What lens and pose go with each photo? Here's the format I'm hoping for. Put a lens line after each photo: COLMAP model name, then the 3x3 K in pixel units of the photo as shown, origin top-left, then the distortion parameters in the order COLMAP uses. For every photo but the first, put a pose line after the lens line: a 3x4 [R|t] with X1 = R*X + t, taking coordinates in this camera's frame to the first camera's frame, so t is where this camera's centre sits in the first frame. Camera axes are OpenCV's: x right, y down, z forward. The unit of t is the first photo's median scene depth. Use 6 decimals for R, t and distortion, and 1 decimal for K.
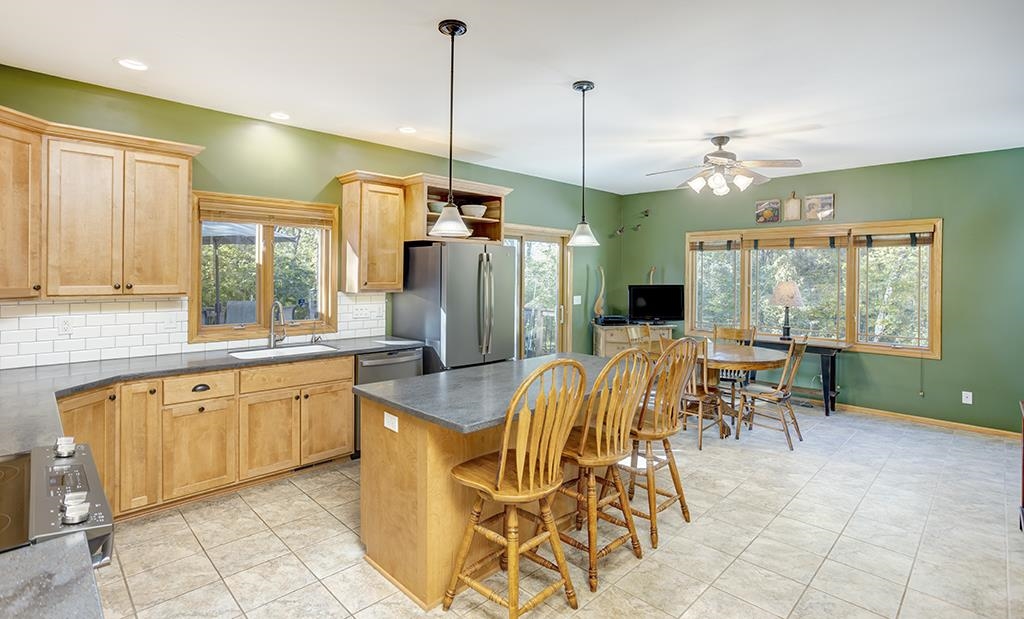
lens RADIAL K [[487.9, 0, 537.8], [0, 487.9, 275.2], [0, 0, 1]] dist [0.003358, 0.001127]
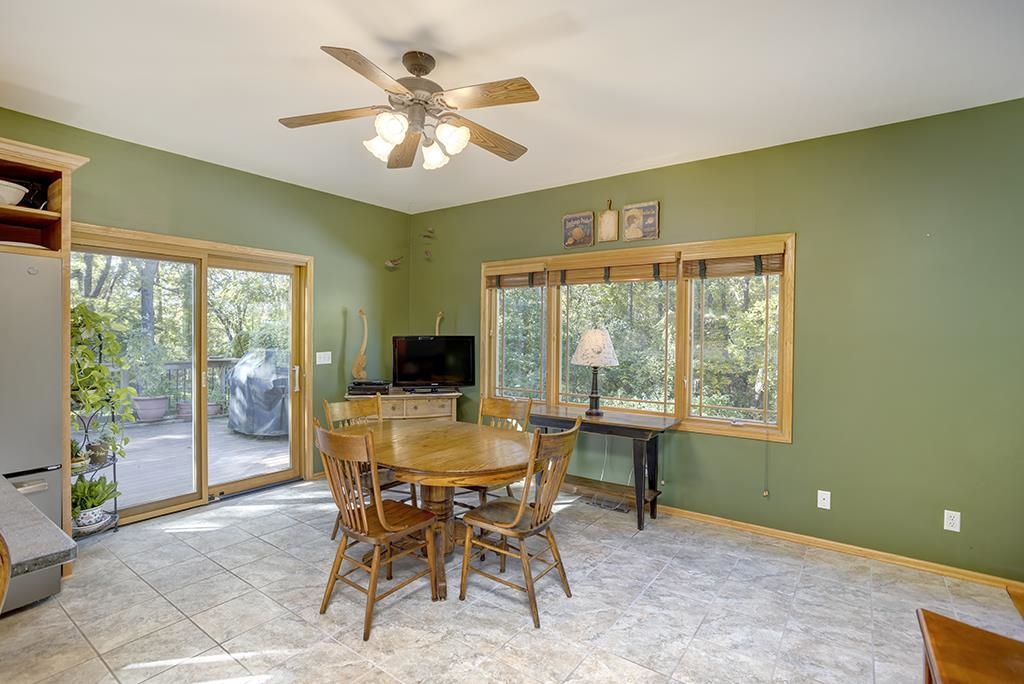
lens RADIAL K [[495.8, 0, 511.2], [0, 495.8, 337.1], [0, 0, 1]] dist [-0.063942, 0.030747]
pose [[0.991240, 0.000033, 0.132075, 0.307524], [-0.000994, 0.999973, 0.007214, 0.019478], [-0.132071, -0.007282, 0.991213, 0.339598]]
